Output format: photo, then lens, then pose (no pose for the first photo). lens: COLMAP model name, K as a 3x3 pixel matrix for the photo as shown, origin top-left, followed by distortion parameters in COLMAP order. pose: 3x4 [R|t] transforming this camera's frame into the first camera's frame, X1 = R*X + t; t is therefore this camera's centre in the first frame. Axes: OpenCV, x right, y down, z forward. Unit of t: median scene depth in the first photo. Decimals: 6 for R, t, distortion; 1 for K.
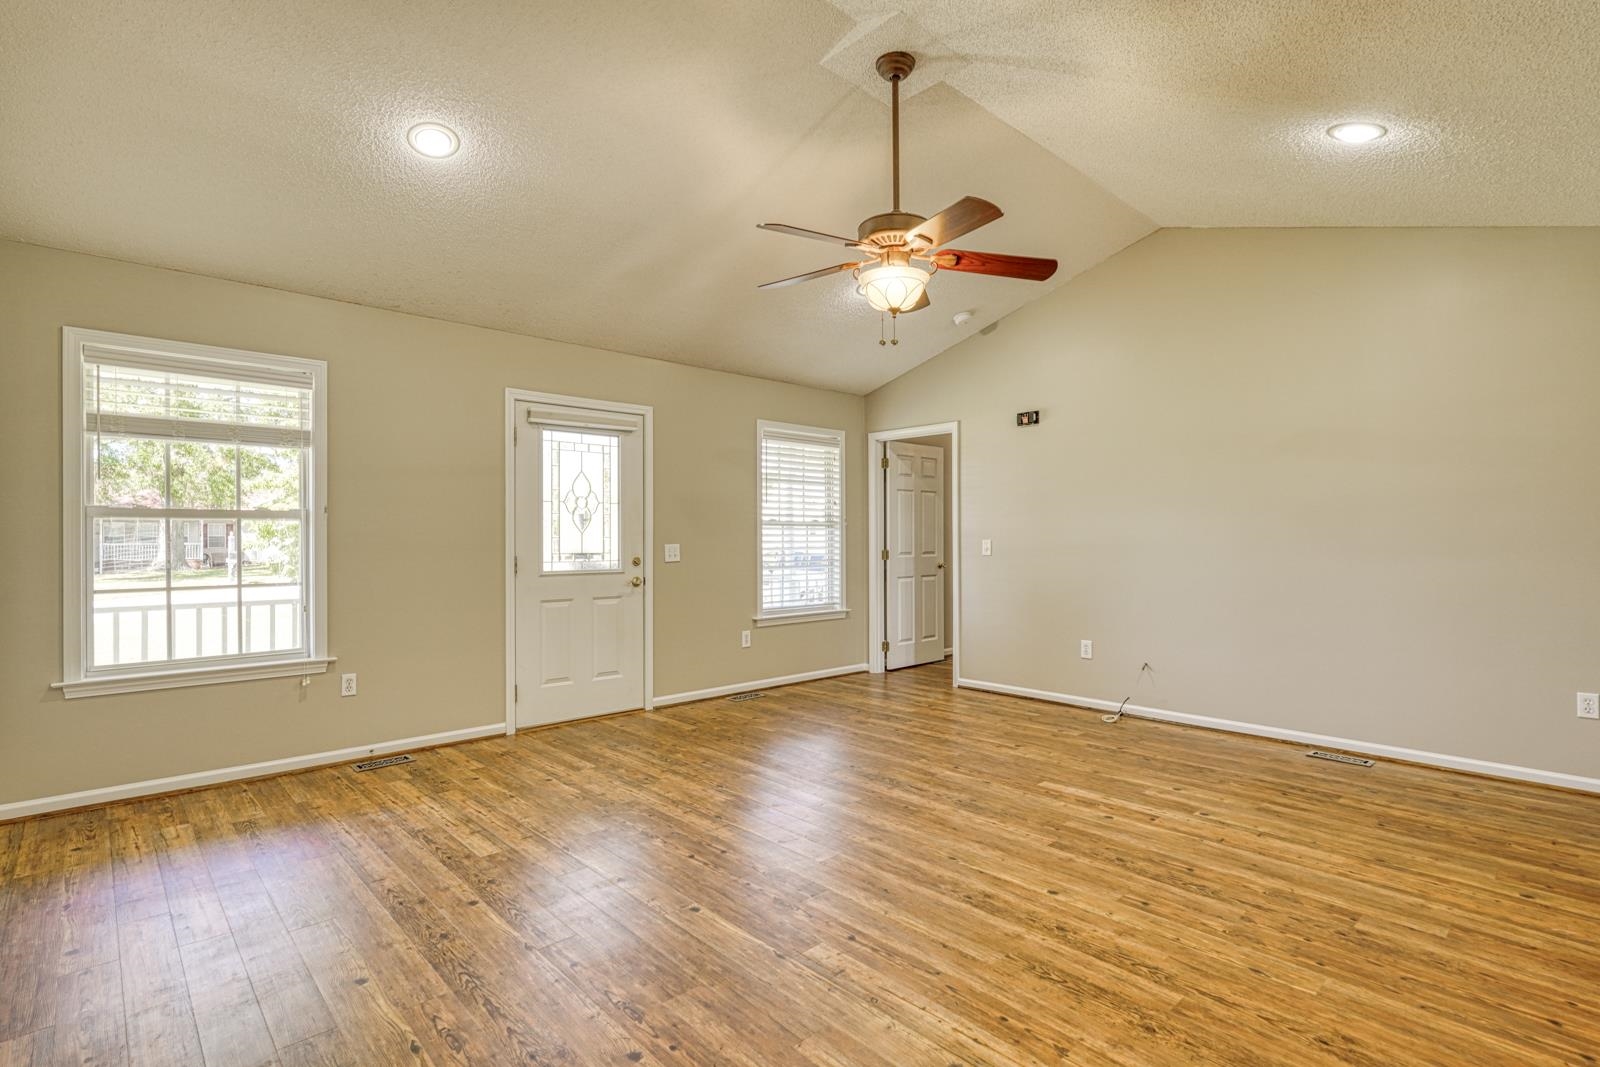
lens RADIAL K [[777.3, 0, 798.5], [0, 777.3, 530.8], [0, 0, 1]] dist [0.003340, 0.002954]
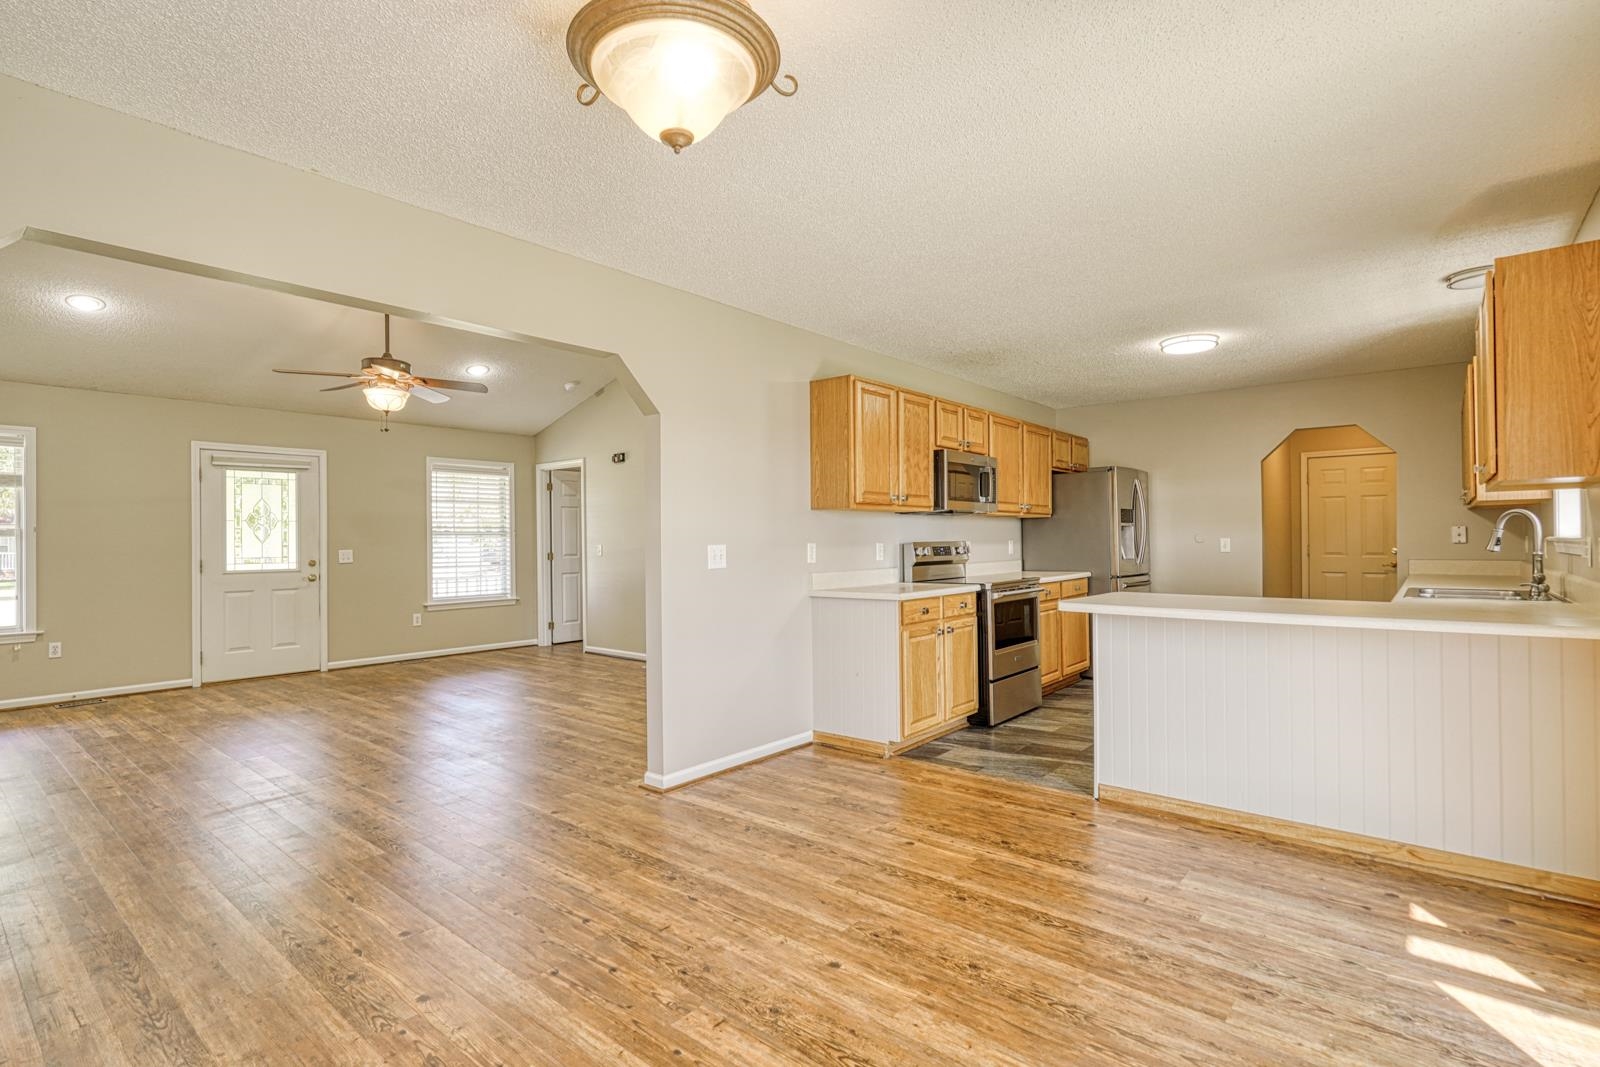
lens RADIAL K [[777.3, 0, 796.8], [0, 777.3, 529.0], [0, 0, 1]] dist [0.003340, 0.002954]
pose [[0.993551, -0.006936, 0.113172, 0.482318], [0.007399, 0.999966, -0.003677, -0.009356], [-0.113143, 0.004491, 0.993569, -0.460288]]
